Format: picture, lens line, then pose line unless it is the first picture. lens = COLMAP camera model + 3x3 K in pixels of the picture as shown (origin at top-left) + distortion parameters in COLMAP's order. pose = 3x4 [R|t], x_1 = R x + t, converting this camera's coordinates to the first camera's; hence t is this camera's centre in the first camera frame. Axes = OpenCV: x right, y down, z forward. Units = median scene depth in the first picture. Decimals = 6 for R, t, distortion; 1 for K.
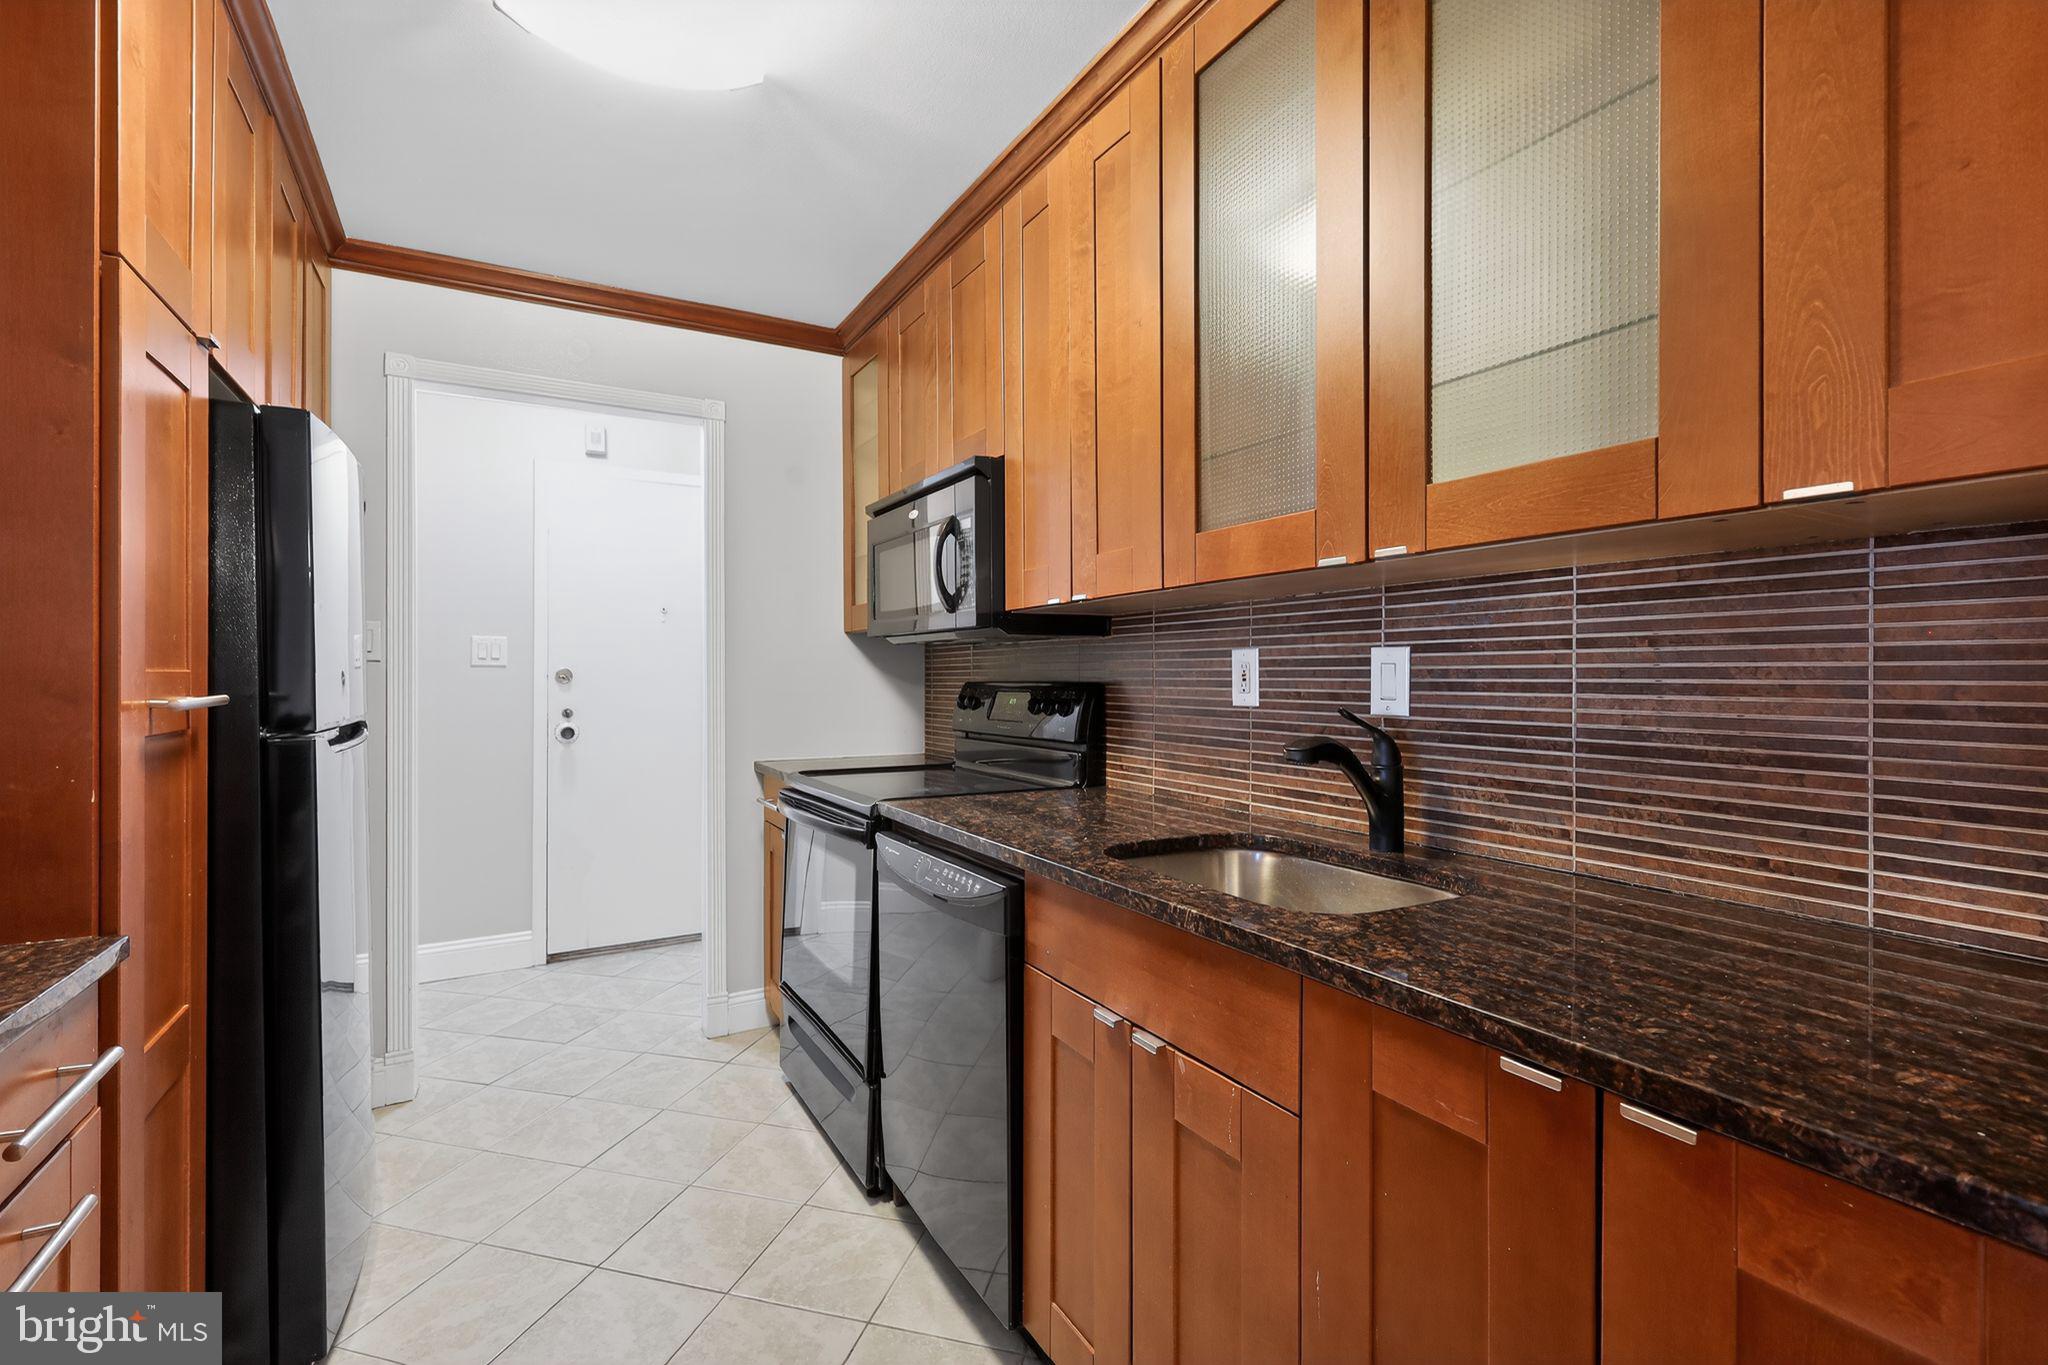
lens RADIAL K [[892.3, 0, 1029.3], [0, 892.3, 673.9], [0, 0, 1]] dist [0.004082, -0.001009]
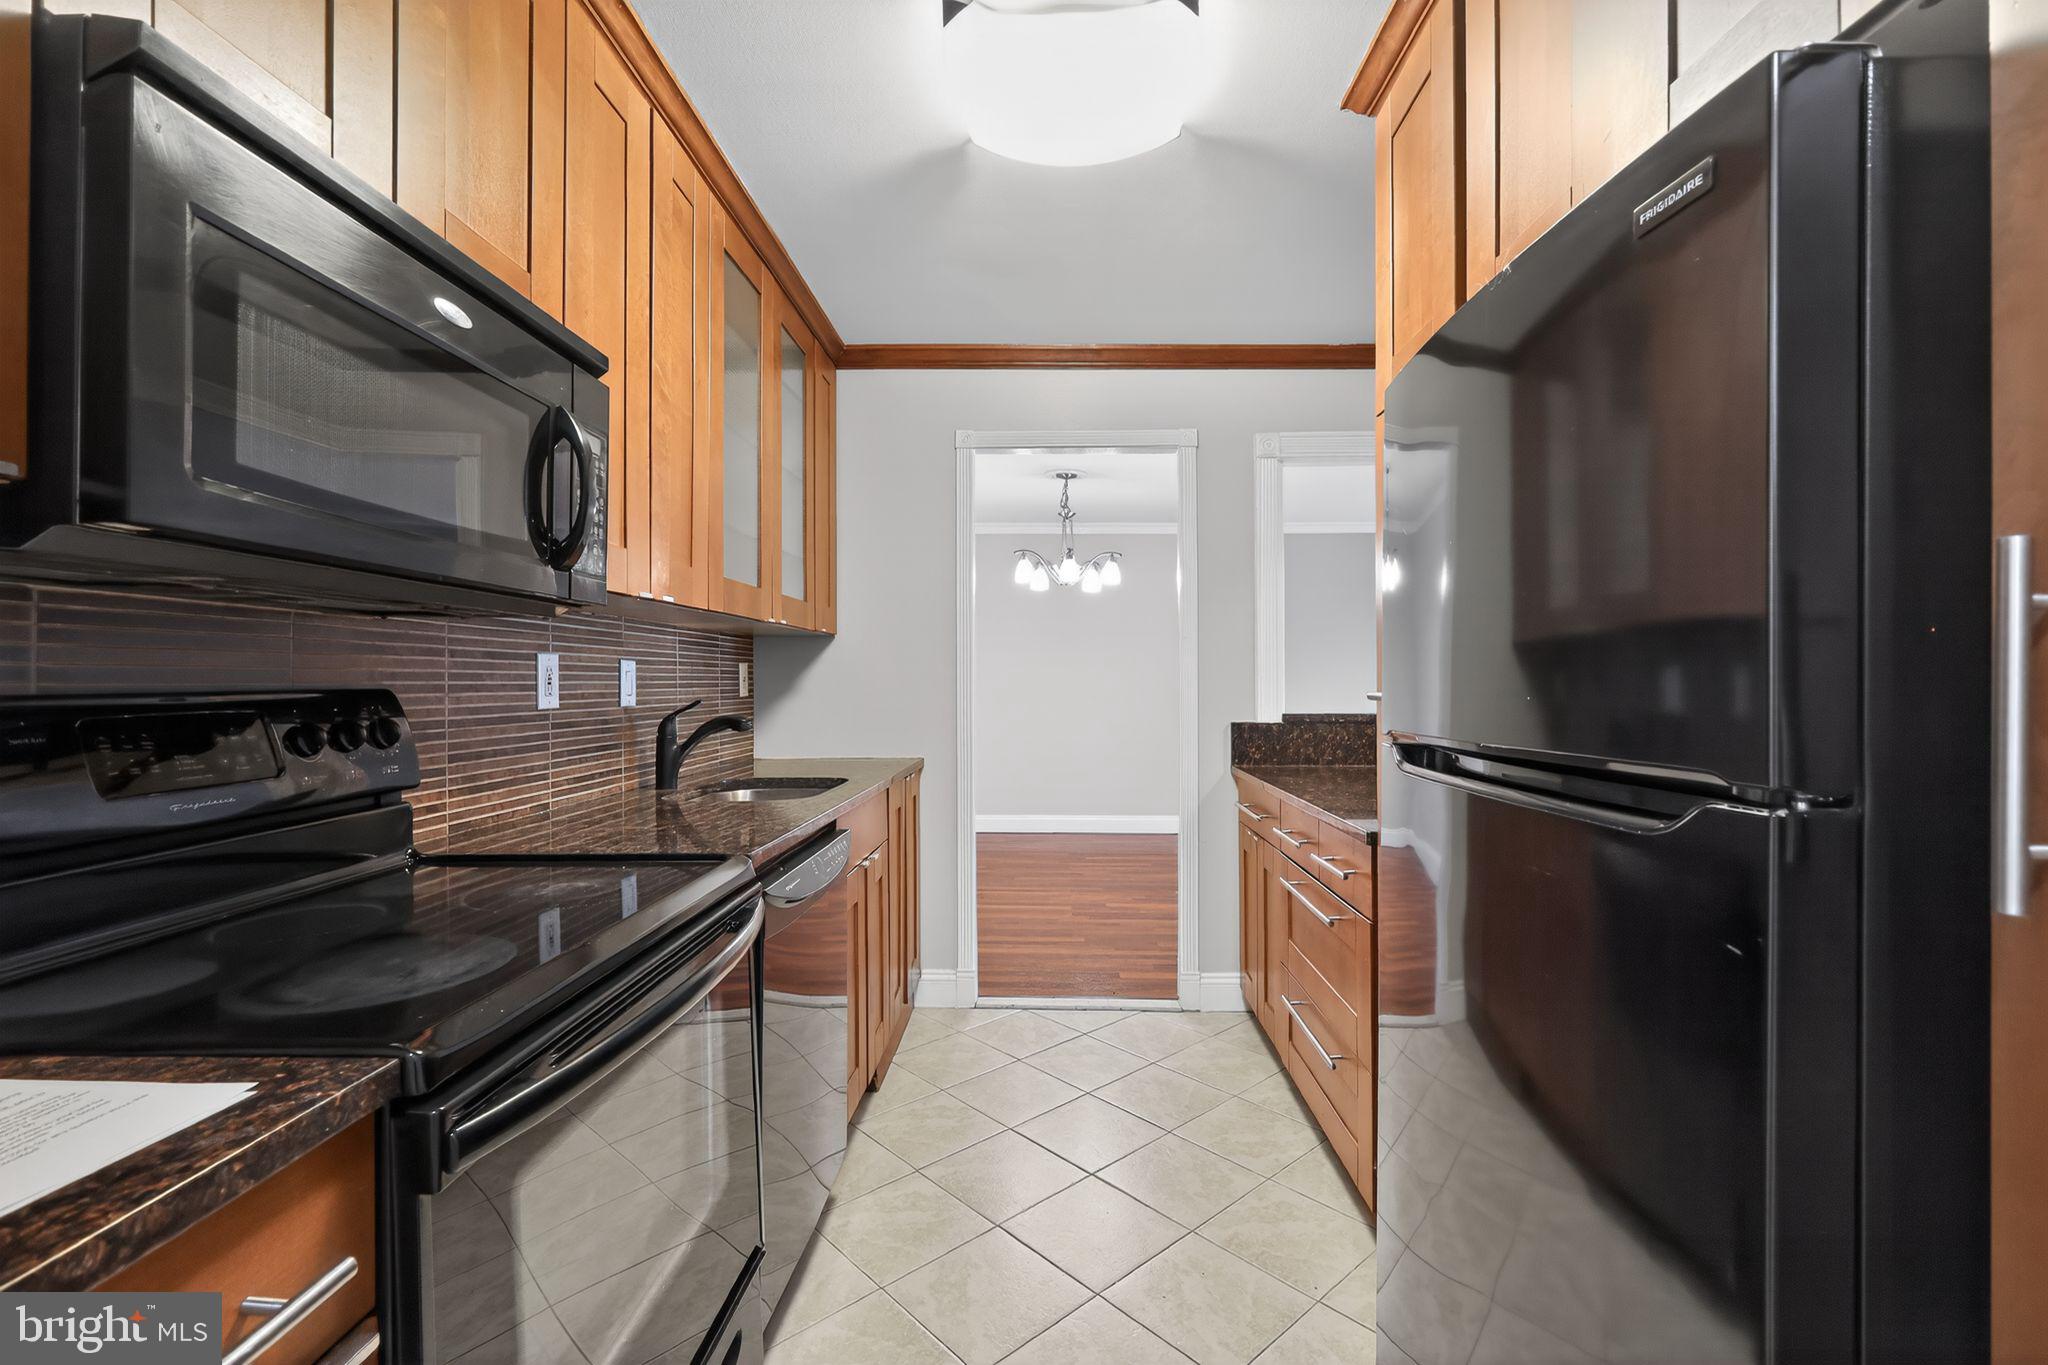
lens RADIAL K [[892.3, 0, 1030.7], [0, 892.3, 671.6], [0, 0, 1]] dist [0.004082, -0.001009]
pose [[-0.844392, 0.007212, 0.535678, -0.750892], [0.001142, 0.999931, -0.011664, 0.005640], [-0.535725, -0.009237, -0.844342, 1.502217]]
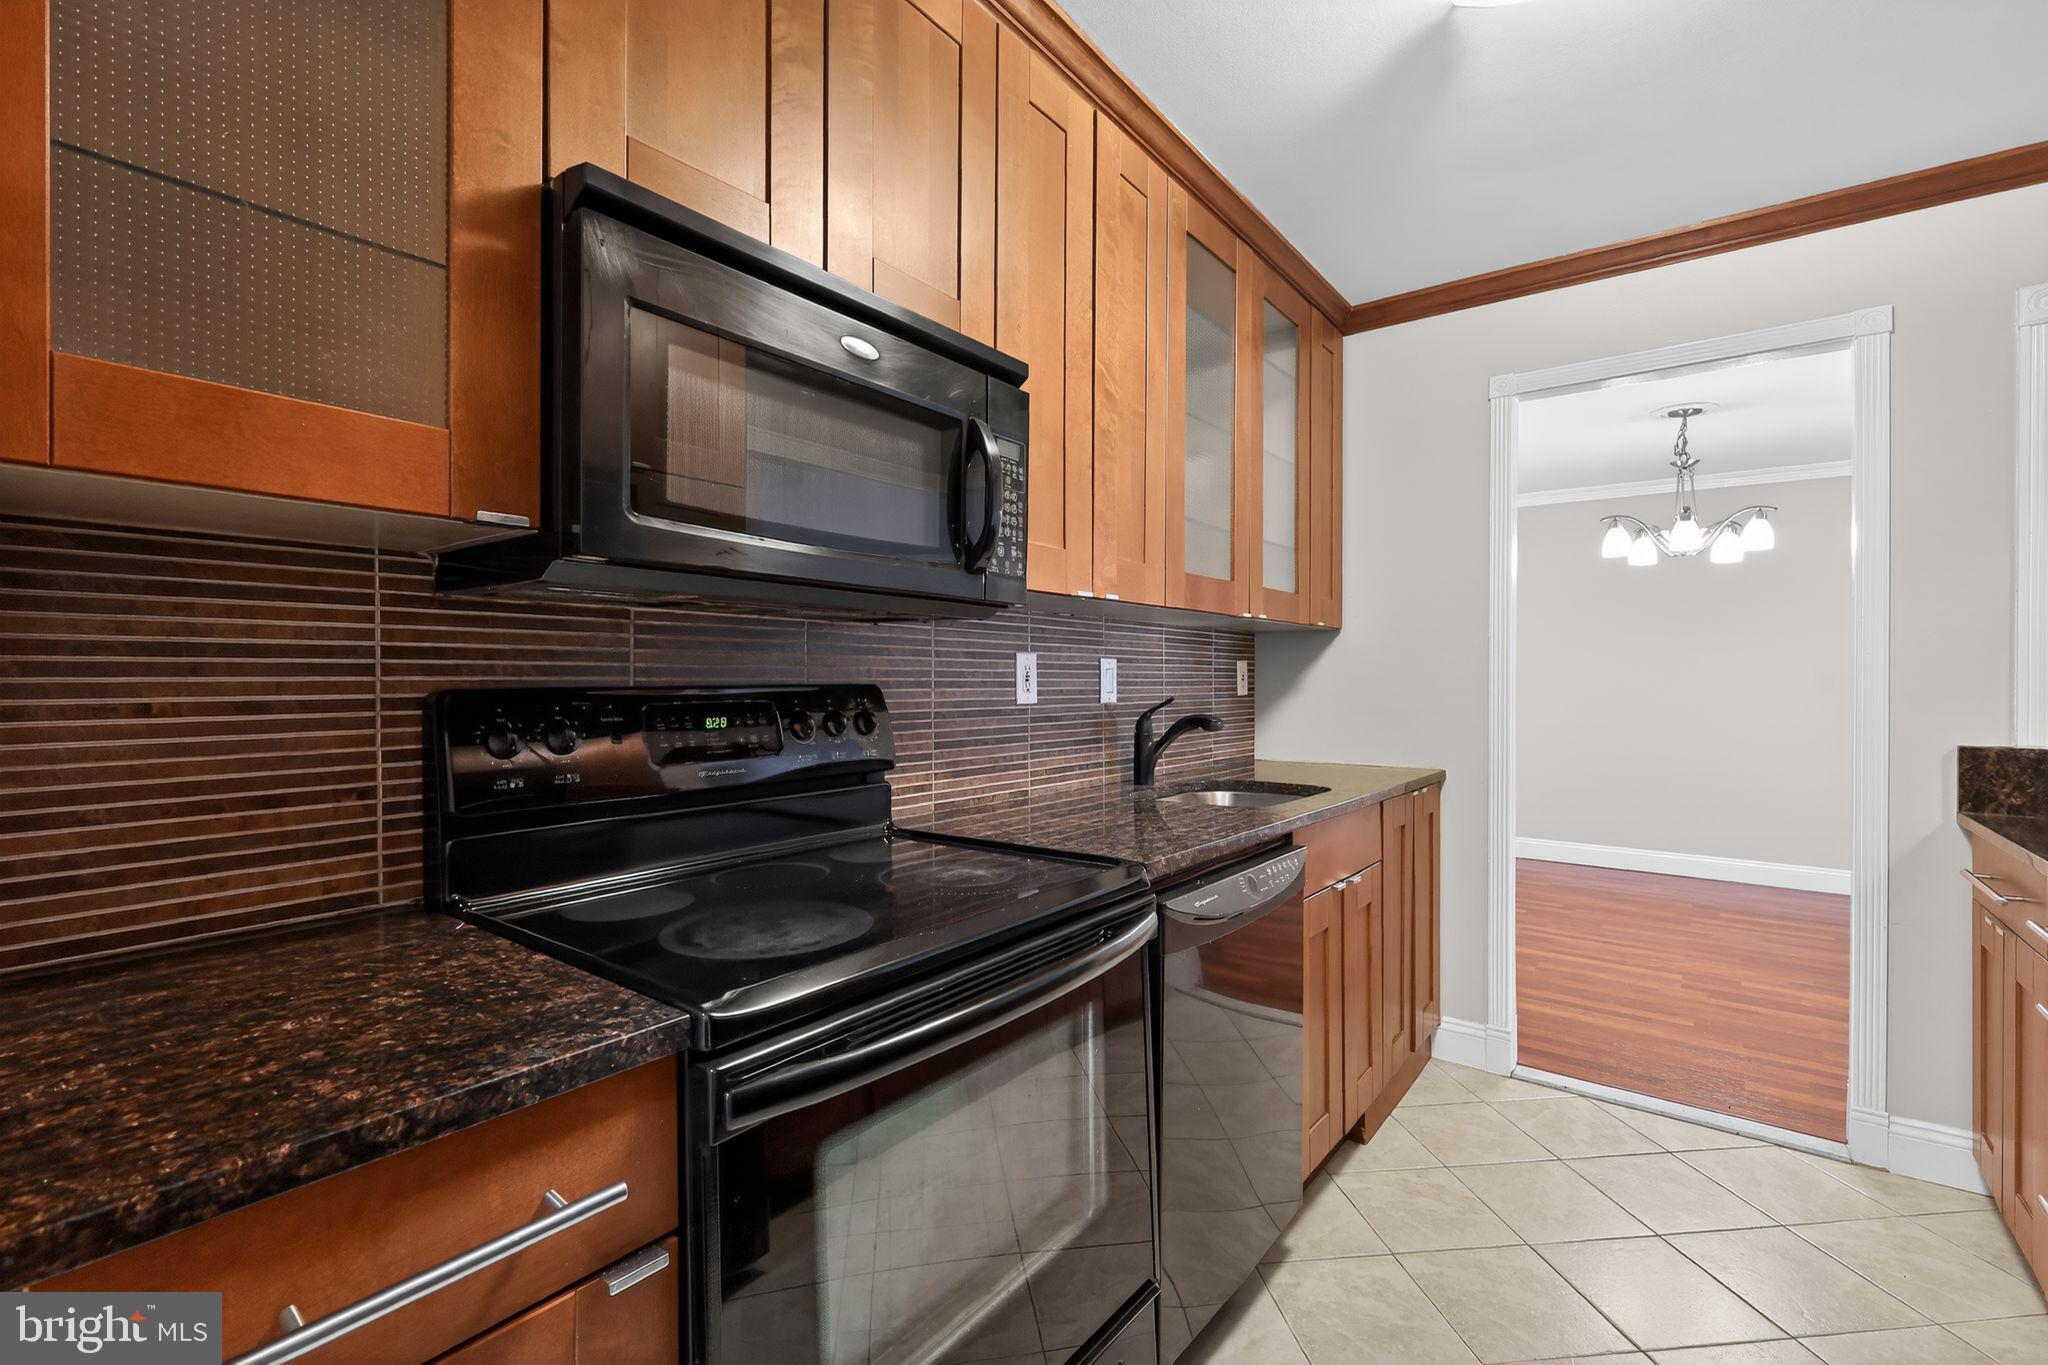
lens RADIAL K [[892.3, 0, 1024.2], [0, 892.3, 682.0], [0, 0, 1]] dist [0.004082, -0.001009]
pose [[-0.365139, -0.004160, 0.930944, -0.769751], [-0.004168, 0.999987, 0.002833, 0.005331], [-0.930944, -0.002846, -0.365152, 1.348444]]
